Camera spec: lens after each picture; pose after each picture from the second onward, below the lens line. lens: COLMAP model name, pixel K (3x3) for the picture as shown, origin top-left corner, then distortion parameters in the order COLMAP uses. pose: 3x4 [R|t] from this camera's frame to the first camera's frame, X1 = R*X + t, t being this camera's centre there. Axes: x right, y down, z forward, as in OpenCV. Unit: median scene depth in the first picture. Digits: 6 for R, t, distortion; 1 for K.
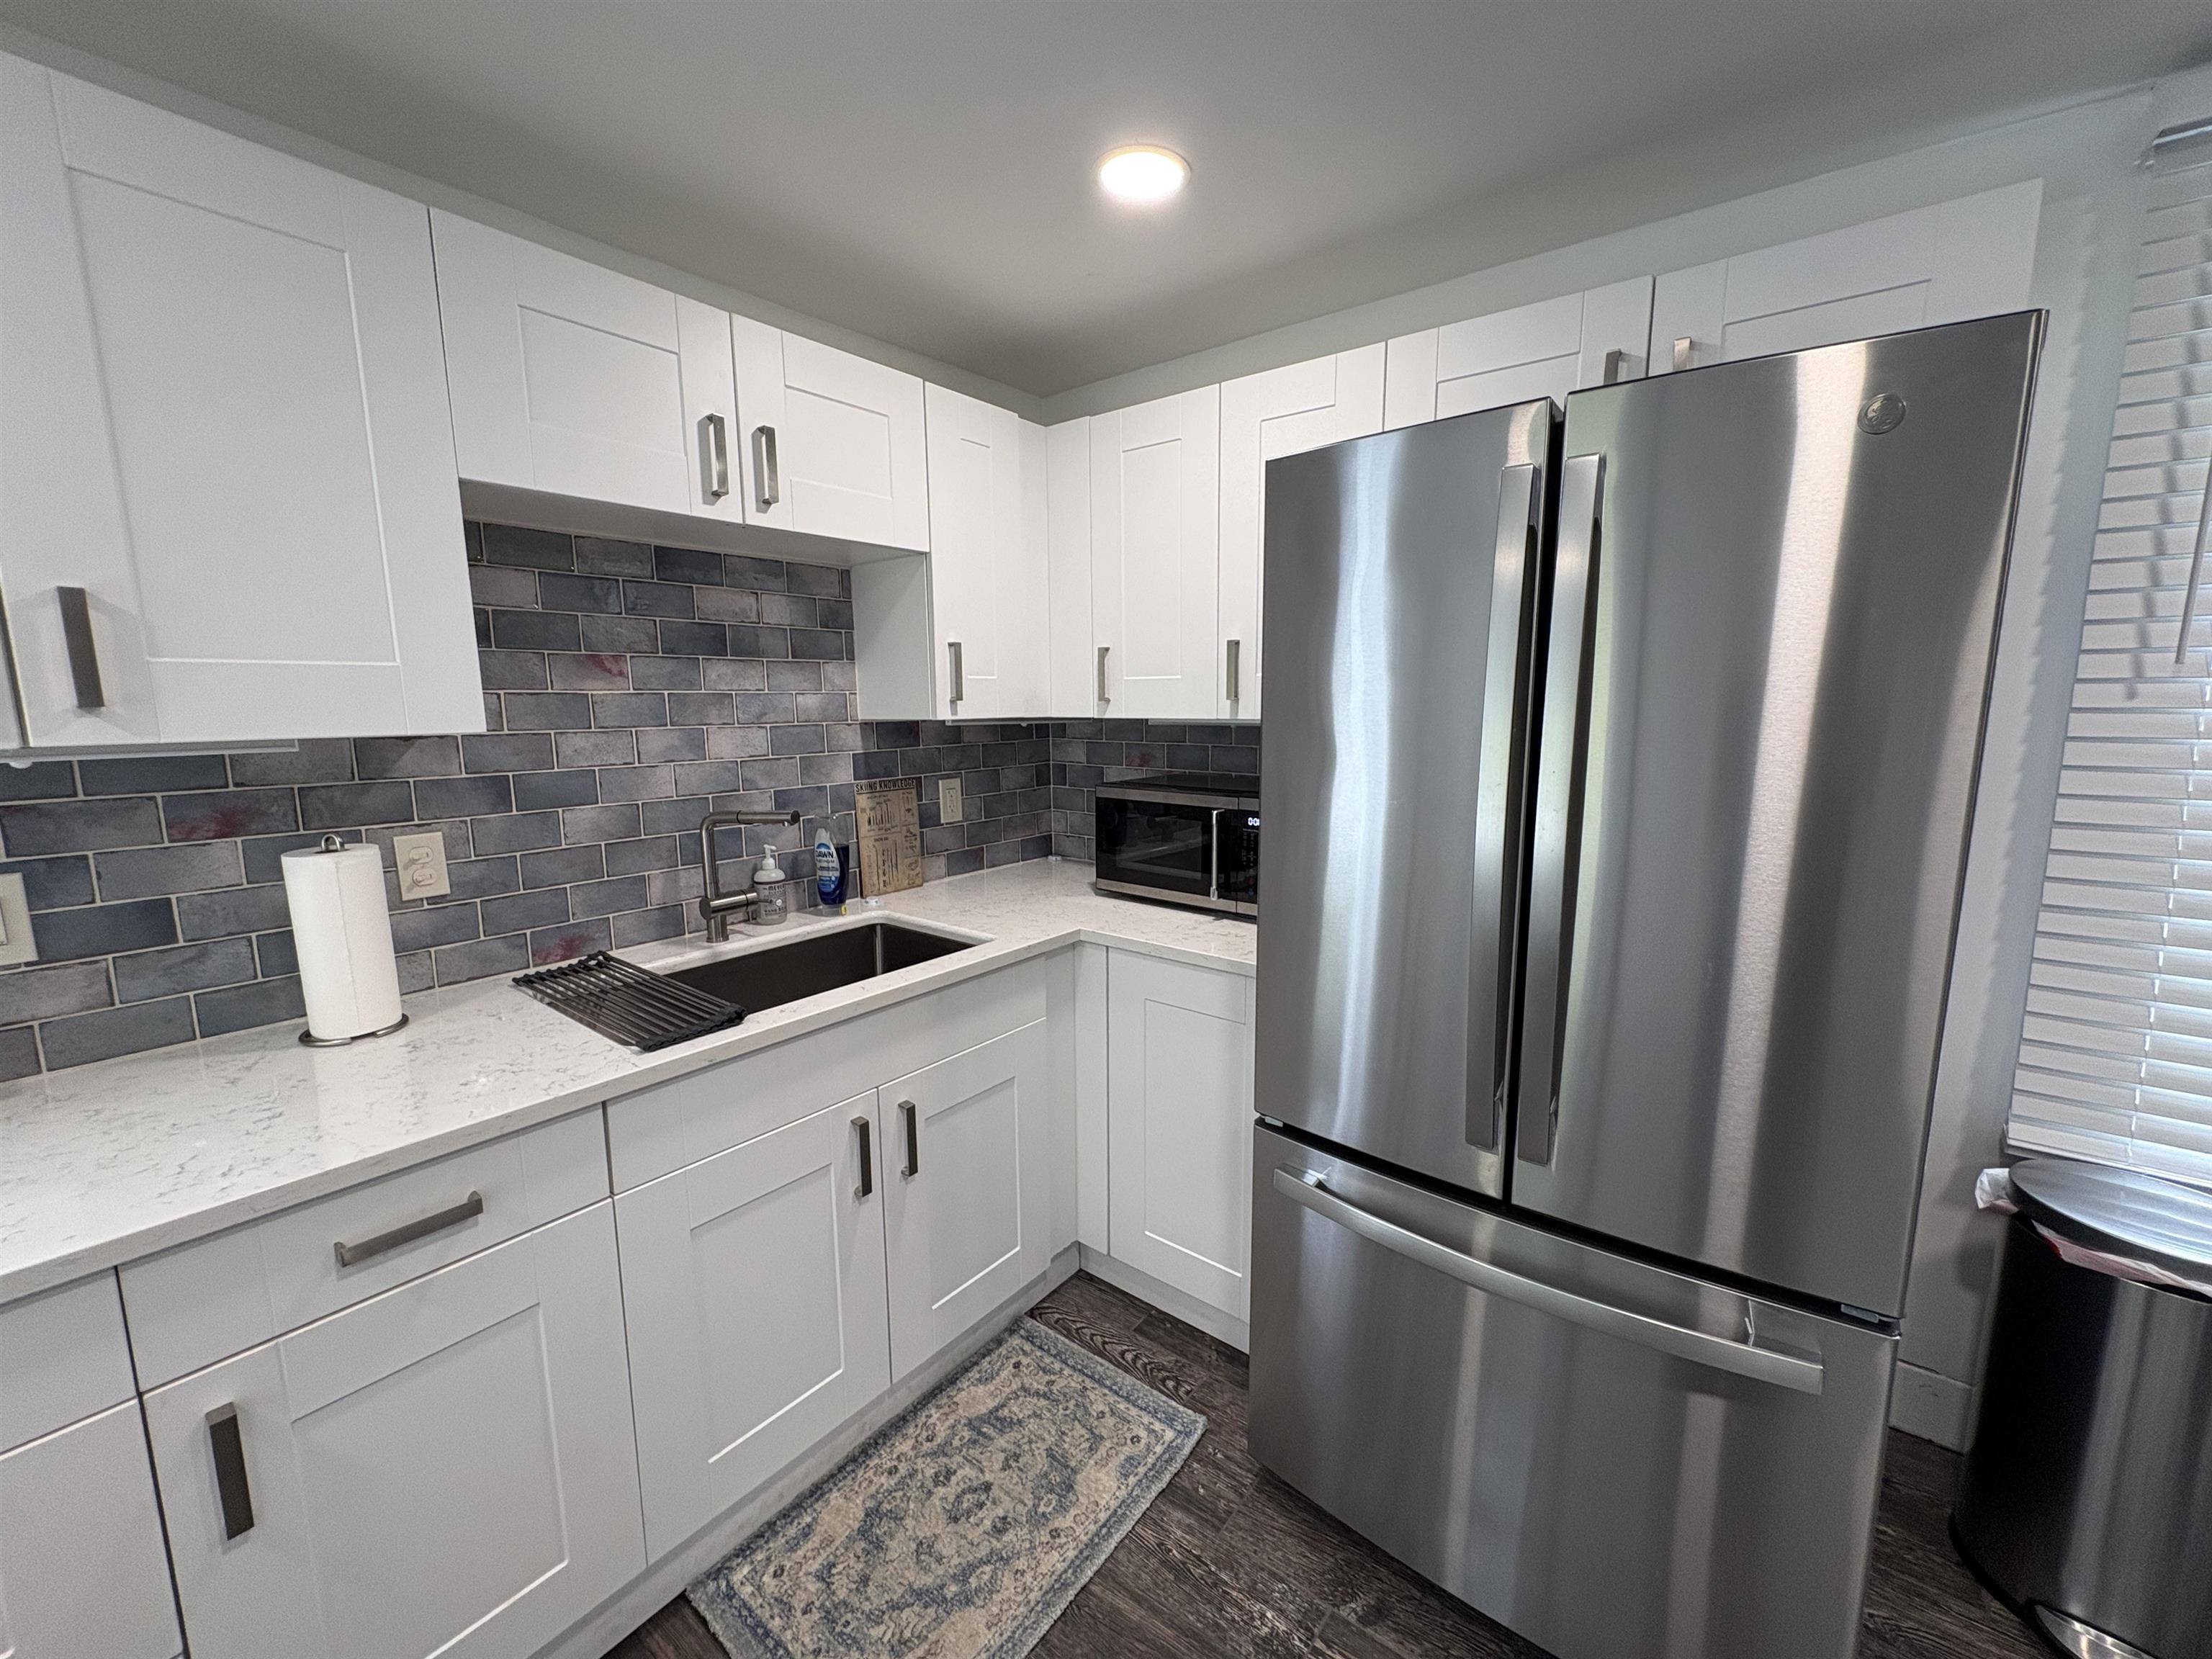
lens RADIAL K [[882.4, 0, 1102.2], [0, 882.4, 825.7], [0, 0, 1]] dist [0.000193, 0.000023]
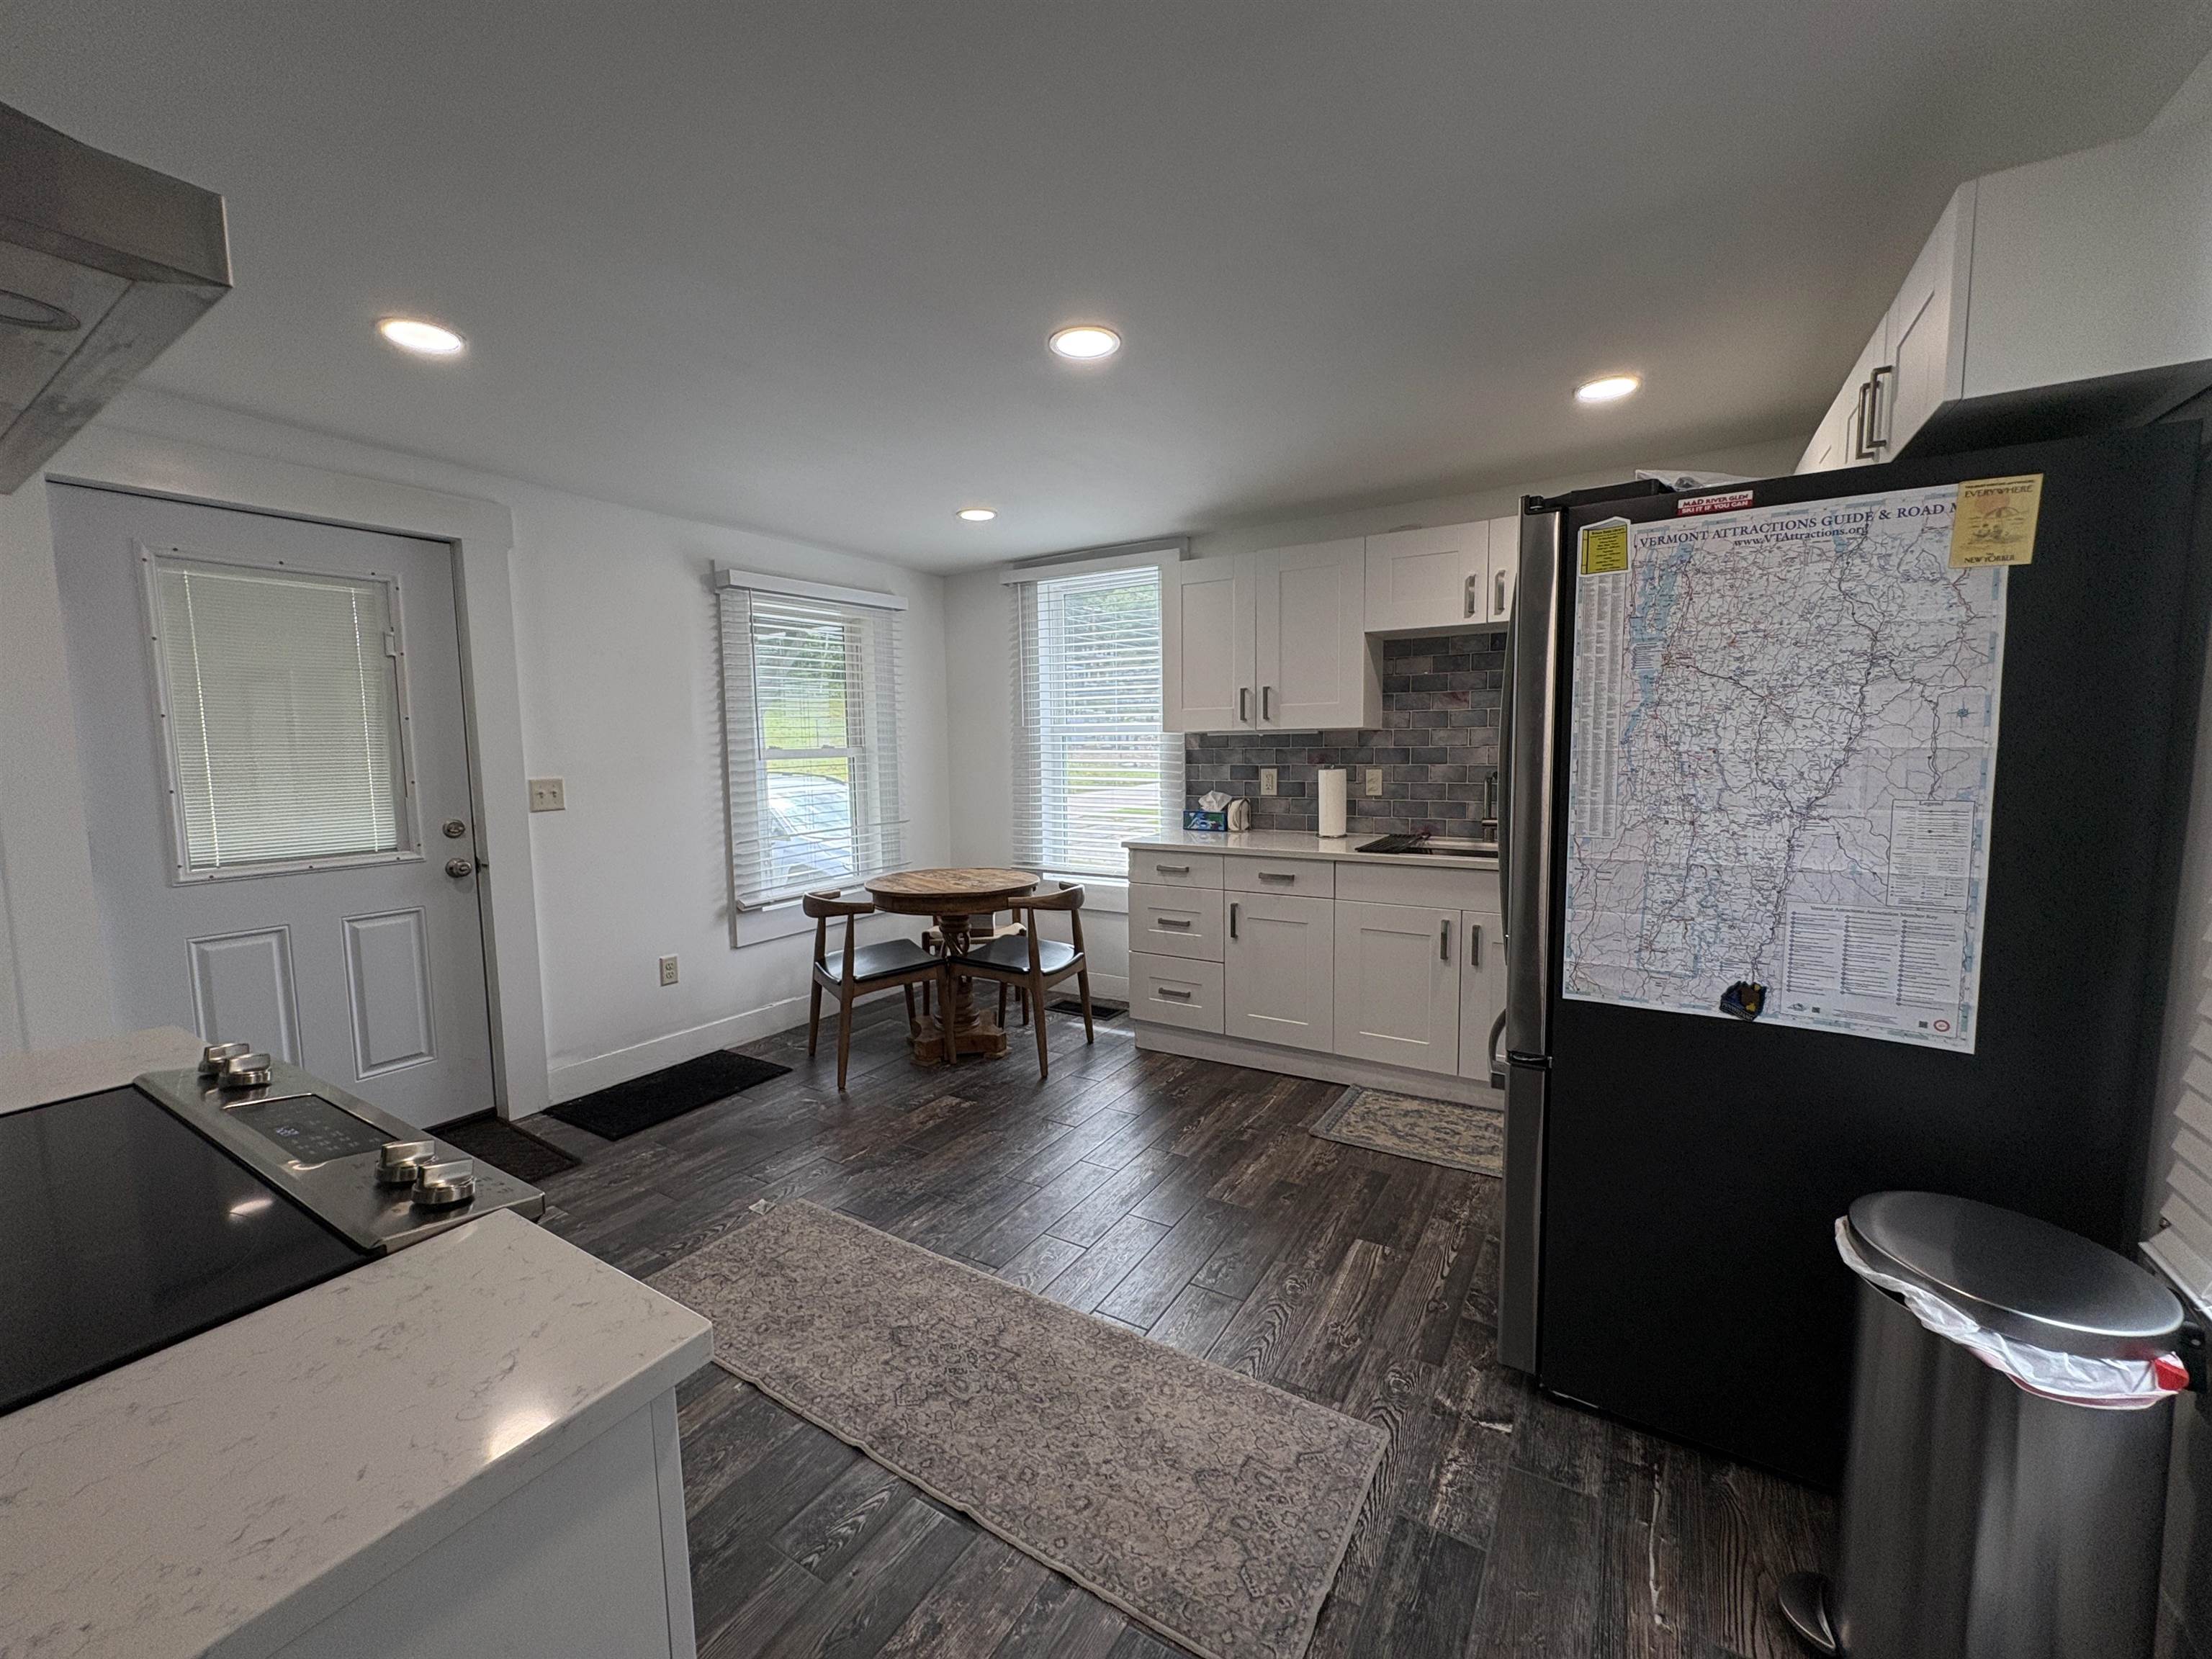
lens RADIAL K [[882.4, 0, 1104.0], [0, 882.4, 826.4], [0, 0, 1]] dist [0.000193, 0.000023]
pose [[0.111190, 0.103524, -0.988392, 1.488827], [-0.125111, 0.988105, 0.089419, 0.037464], [0.985893, 0.113716, 0.122819, -0.033027]]
